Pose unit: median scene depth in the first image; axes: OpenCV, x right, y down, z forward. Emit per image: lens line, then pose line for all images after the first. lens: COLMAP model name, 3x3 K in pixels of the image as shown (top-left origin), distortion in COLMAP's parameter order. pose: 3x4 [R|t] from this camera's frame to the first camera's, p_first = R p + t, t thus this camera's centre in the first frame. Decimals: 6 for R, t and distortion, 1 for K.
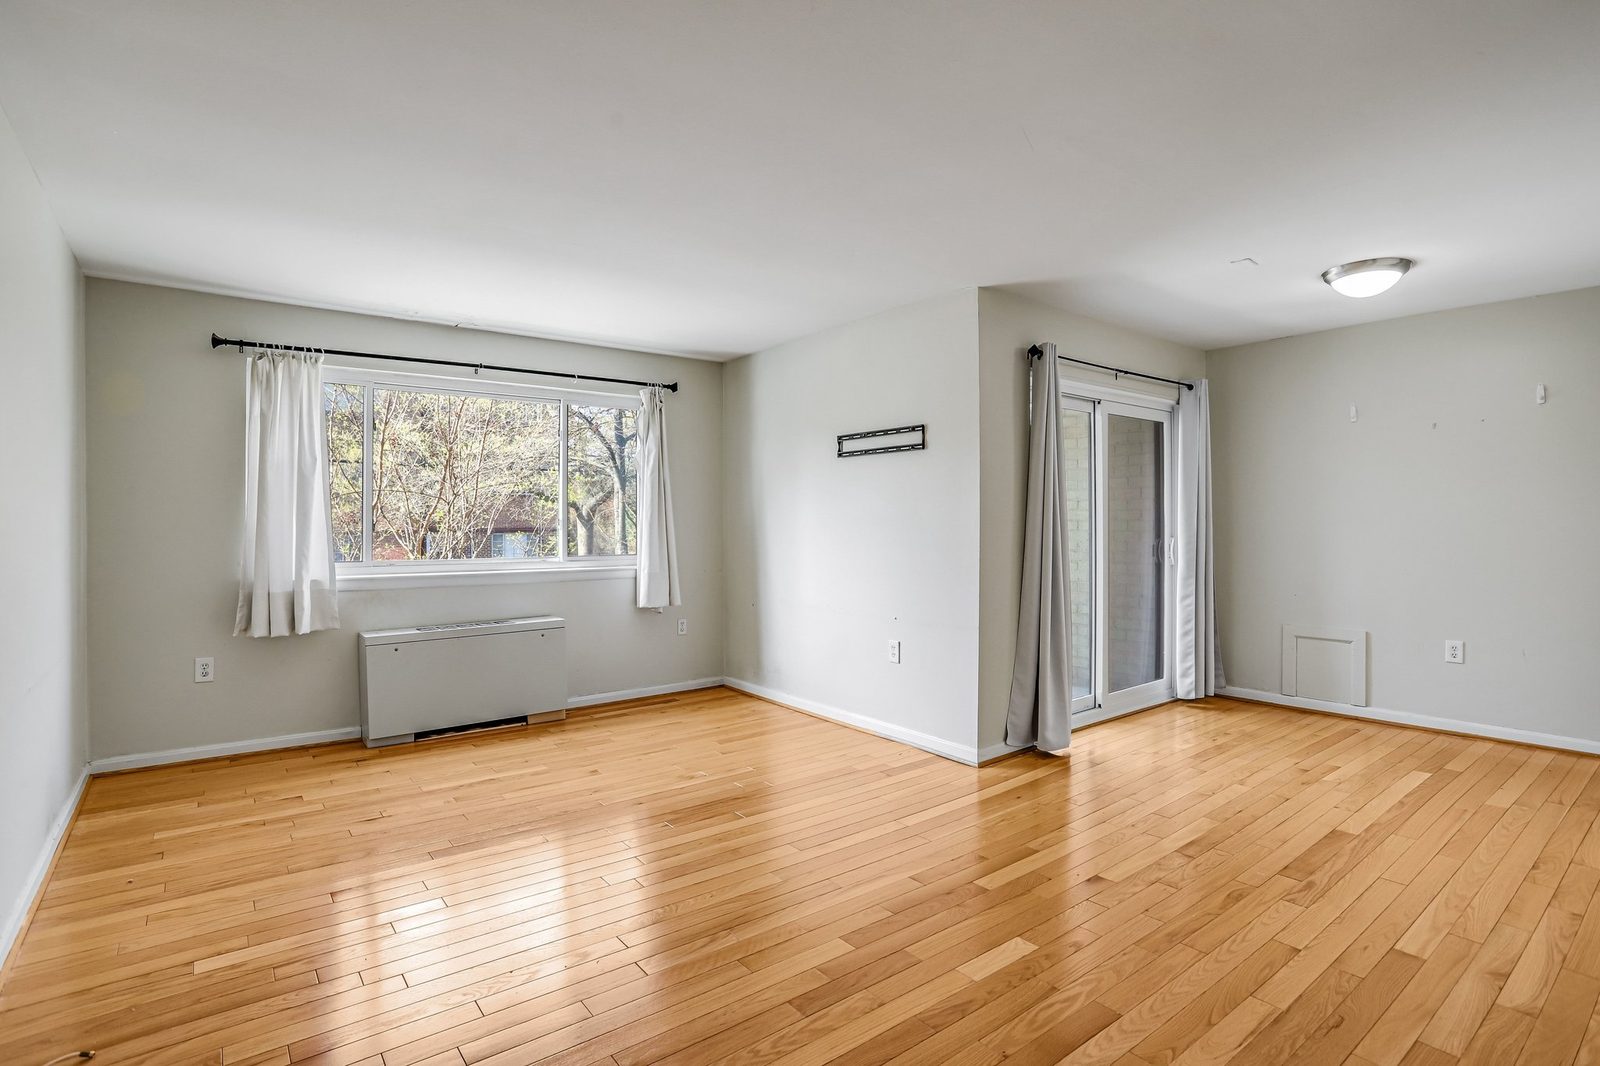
lens RADIAL K [[800.2, 0, 787.1], [0, 800.2, 525.7], [0, 0, 1]] dist [-0.076590, 0.032723]
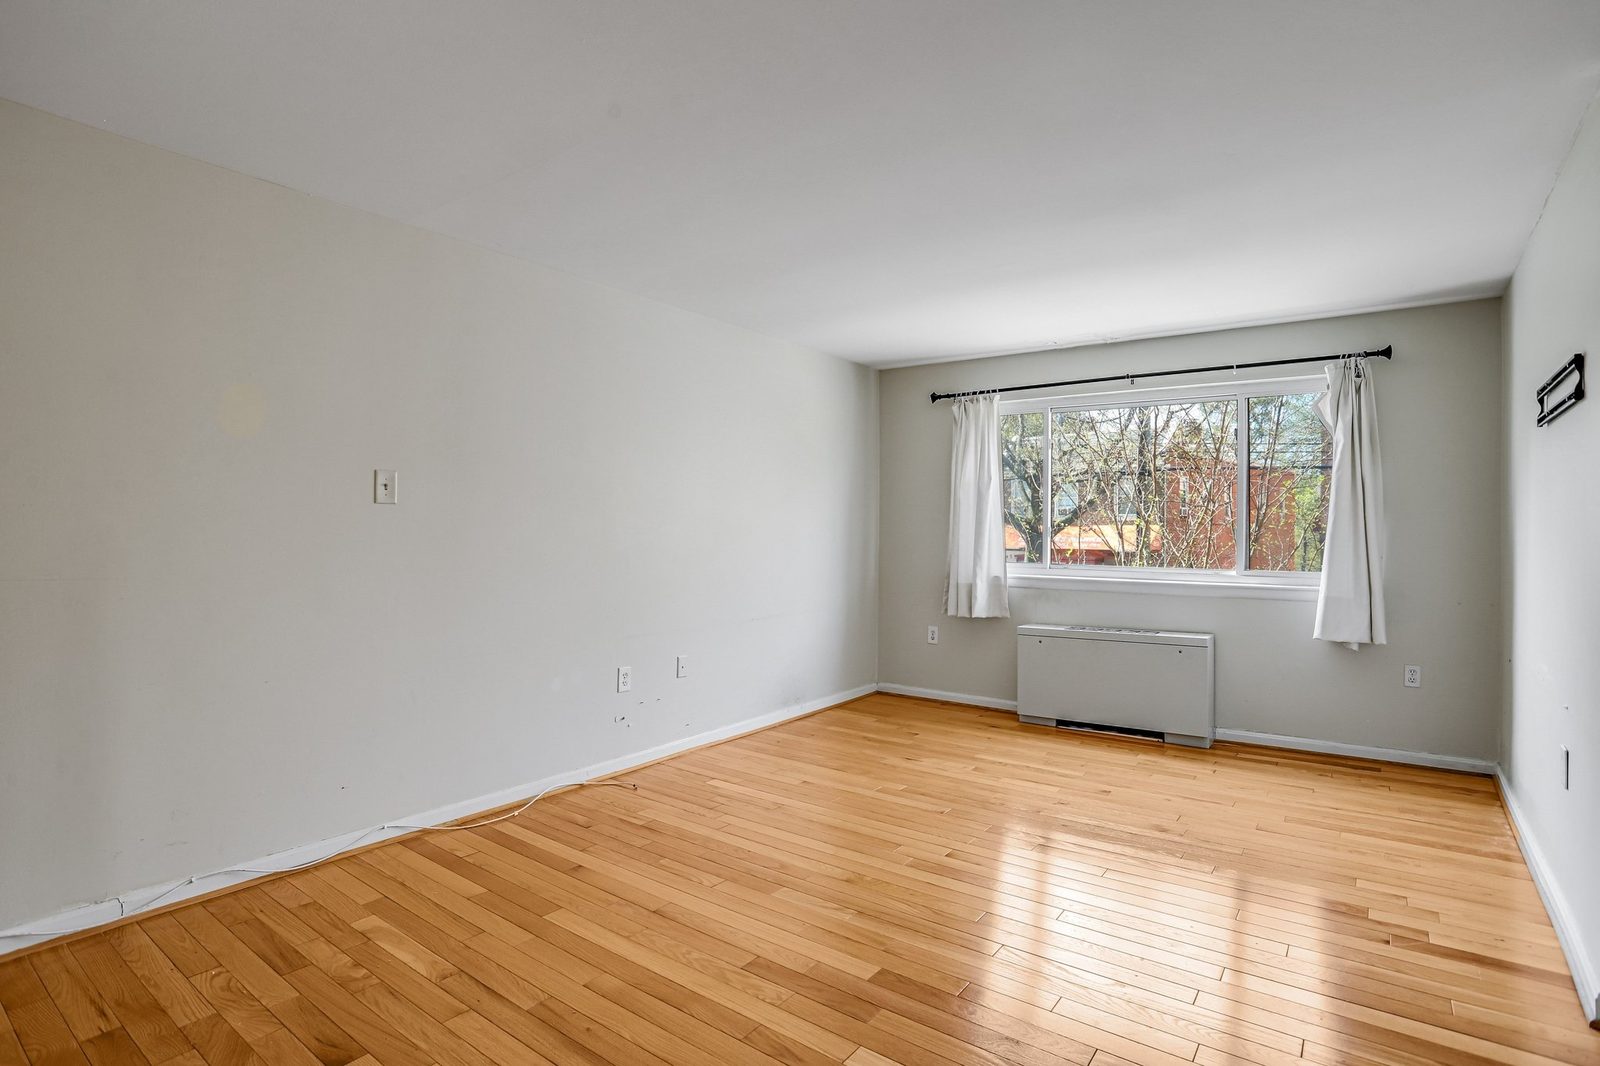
lens RADIAL K [[796.1, 0, 800.0], [0, 796.1, 533.0], [0, 0, 1]] dist [-0.076388, 0.037089]
pose [[0.278773, 0.009076, -0.960314, 0.510023], [-0.013363, 0.999895, 0.005570, -0.001689], [0.960264, 0.011280, 0.278866, 0.346778]]
